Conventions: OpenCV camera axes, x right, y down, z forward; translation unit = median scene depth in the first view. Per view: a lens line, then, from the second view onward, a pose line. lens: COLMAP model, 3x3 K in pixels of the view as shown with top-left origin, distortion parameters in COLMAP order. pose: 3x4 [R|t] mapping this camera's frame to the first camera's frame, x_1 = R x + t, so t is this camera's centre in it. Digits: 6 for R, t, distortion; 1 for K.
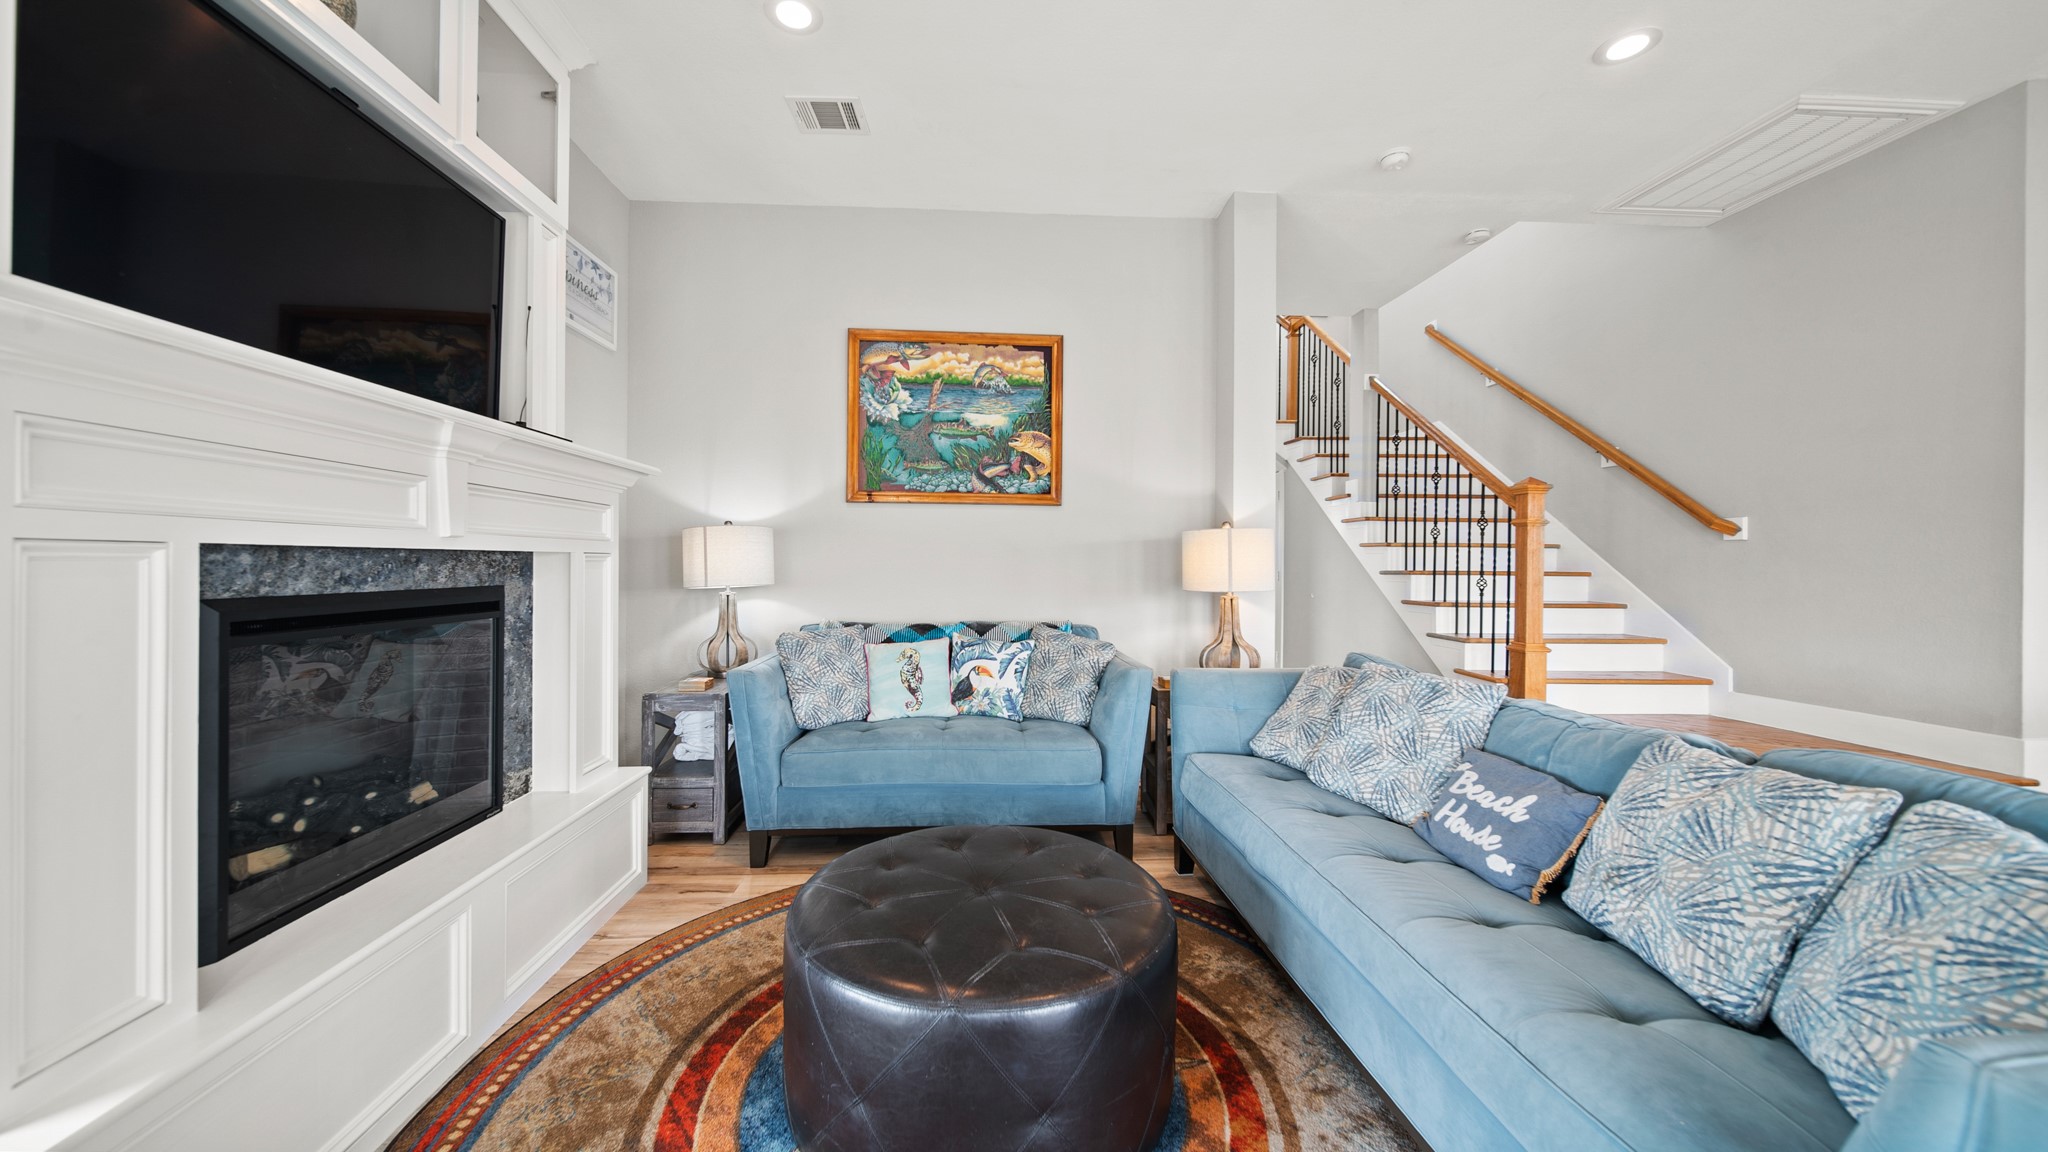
lens RADIAL K [[728.3, 0, 1007.1], [0, 728.3, 561.0], [0, 0, 1]] dist [-0.001542, -0.000246]
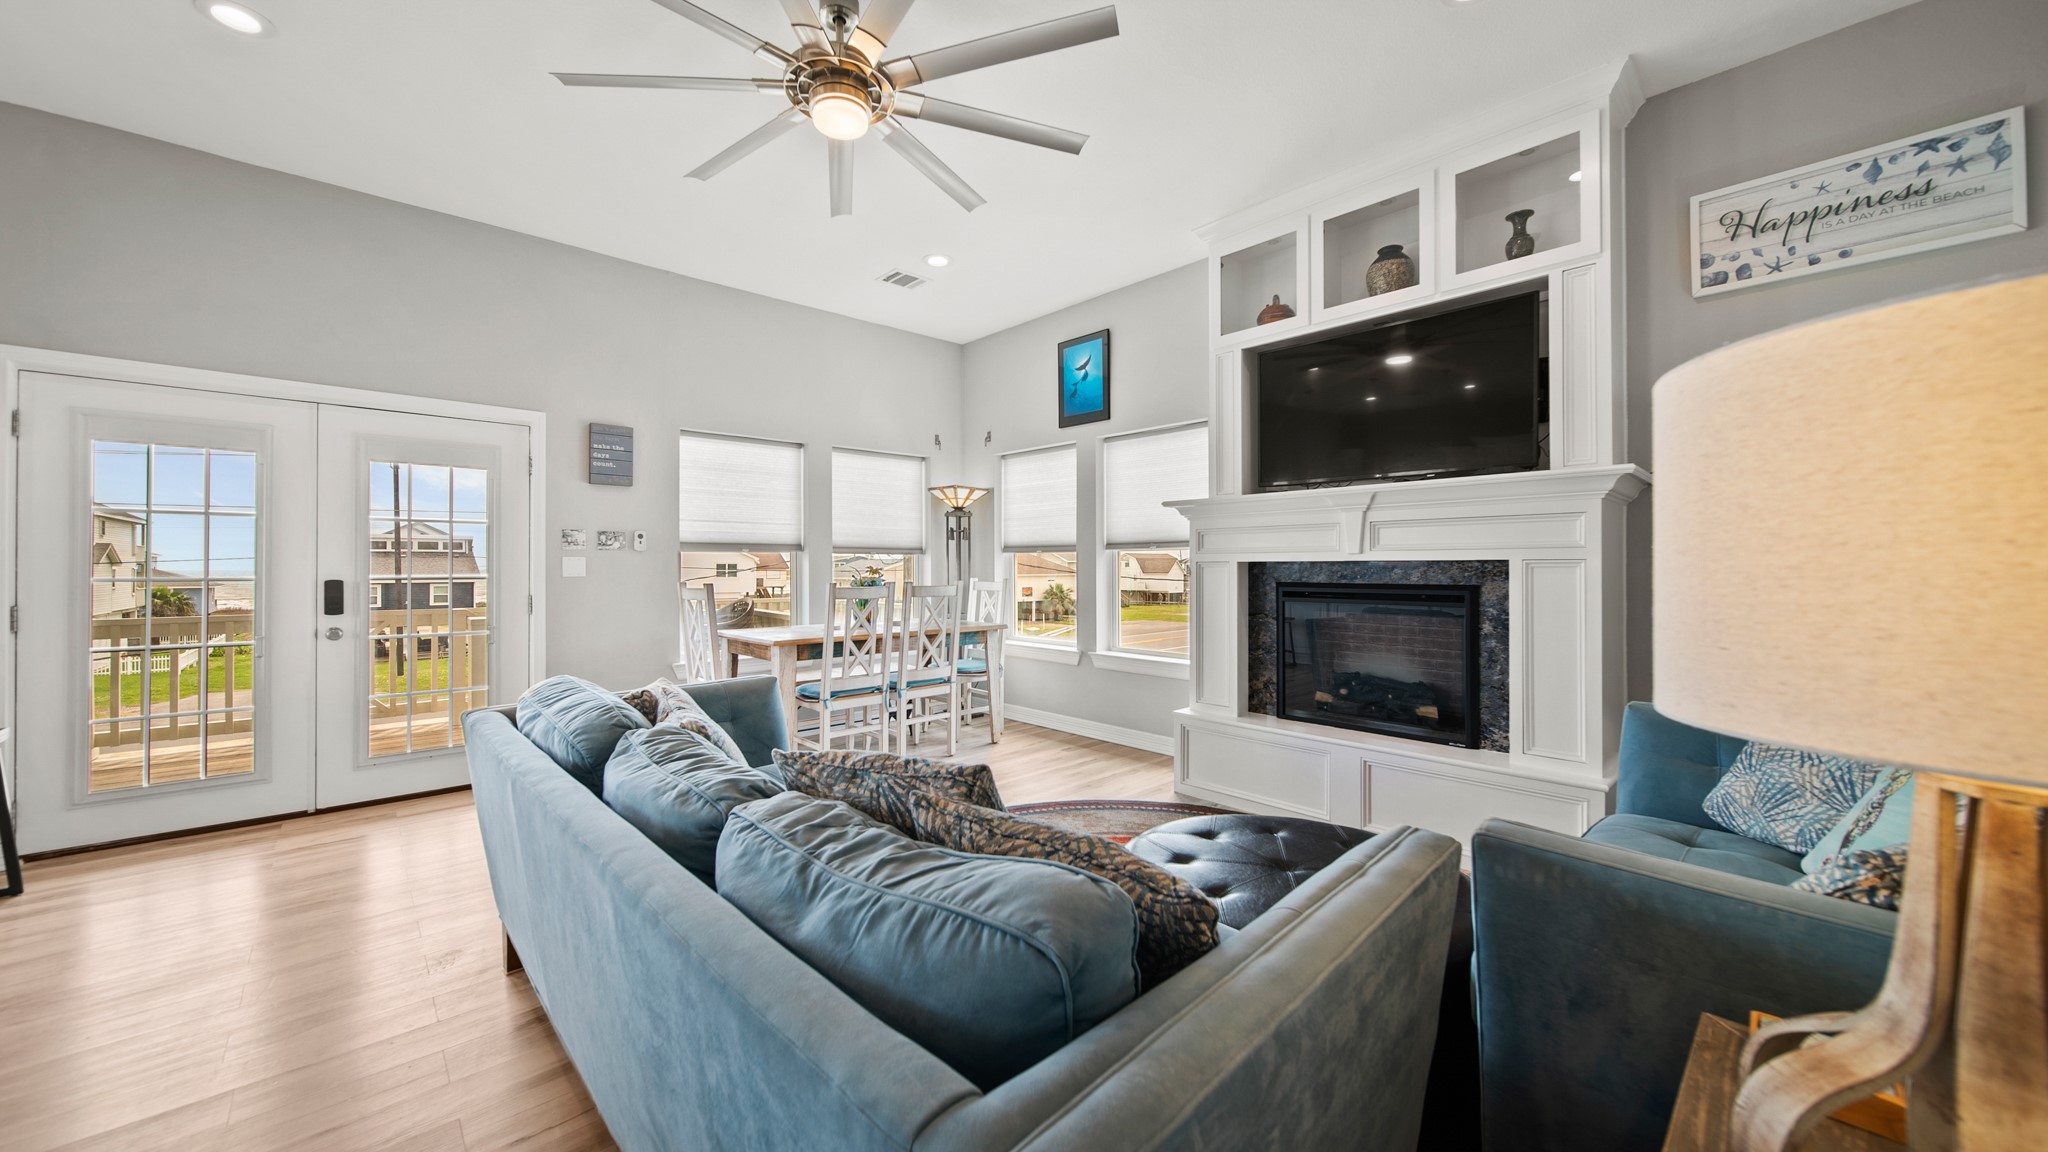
lens RADIAL K [[723.5, 0, 1006.6], [0, 723.5, 564.7], [0, 0, 1]] dist [-0.001741, -0.000740]
pose [[-0.768920, -0.005319, -0.639323, 0.494017], [-0.001030, 0.999974, -0.007080, 0.003429], [0.639344, -0.004785, -0.768906, 0.862400]]
